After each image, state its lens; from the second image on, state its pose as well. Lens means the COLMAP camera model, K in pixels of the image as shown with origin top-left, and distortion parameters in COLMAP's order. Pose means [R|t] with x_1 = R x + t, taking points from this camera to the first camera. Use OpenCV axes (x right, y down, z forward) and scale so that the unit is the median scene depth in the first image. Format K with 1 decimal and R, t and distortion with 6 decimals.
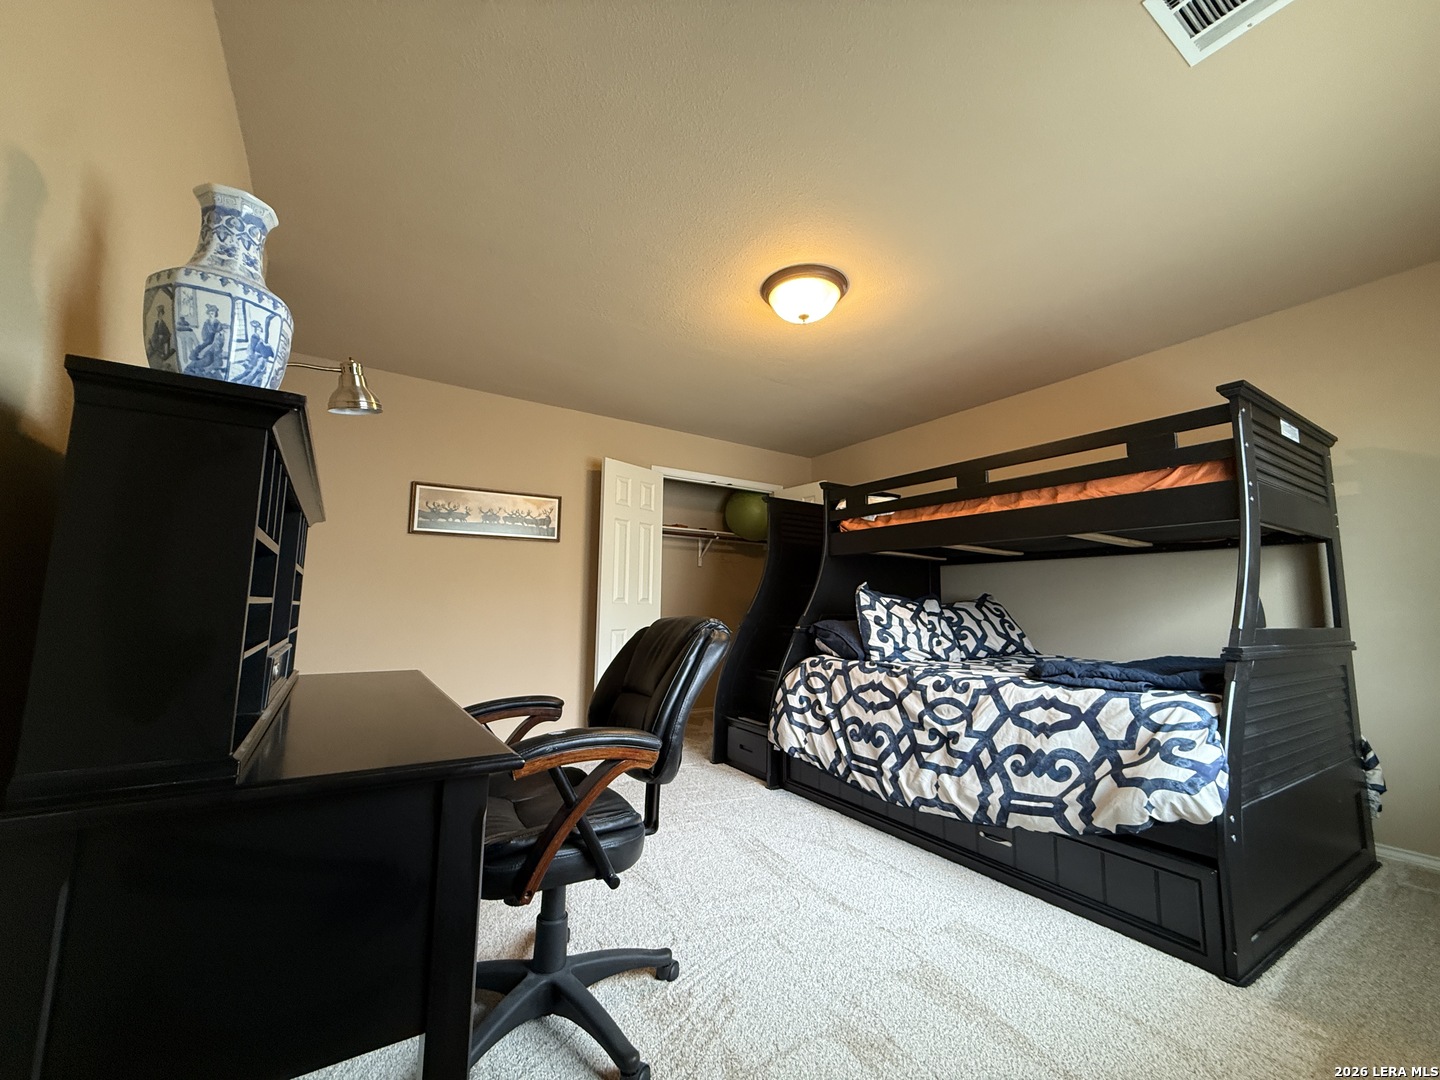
lens RADIAL K [[574.0, 0, 720.0], [0, 574.0, 540.0], [0, 0, 1]] dist [-0.000798, -0.000115]
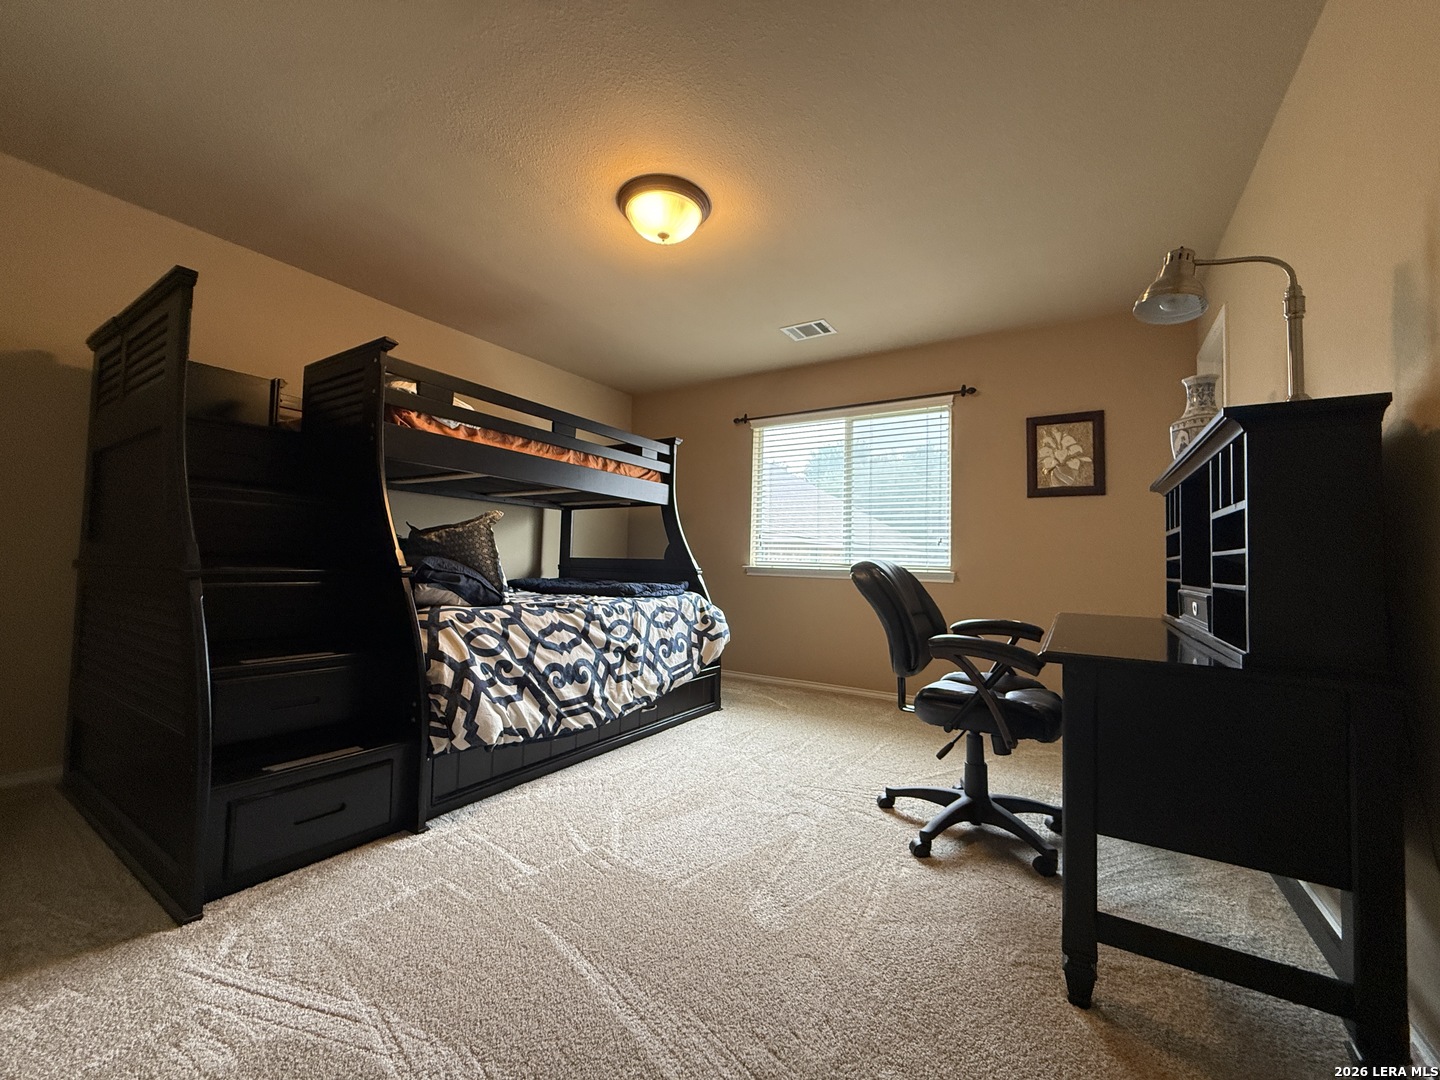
lens RADIAL K [[574.0, 0, 720.0], [0, 574.0, 540.0], [0, 0, 1]] dist [-0.000798, -0.000115]
pose [[-0.424219, 0.010113, 0.905503, -0.729530], [-0.137307, 0.987658, -0.075358, 0.155373], [-0.895090, -0.156300, -0.417594, 1.229037]]
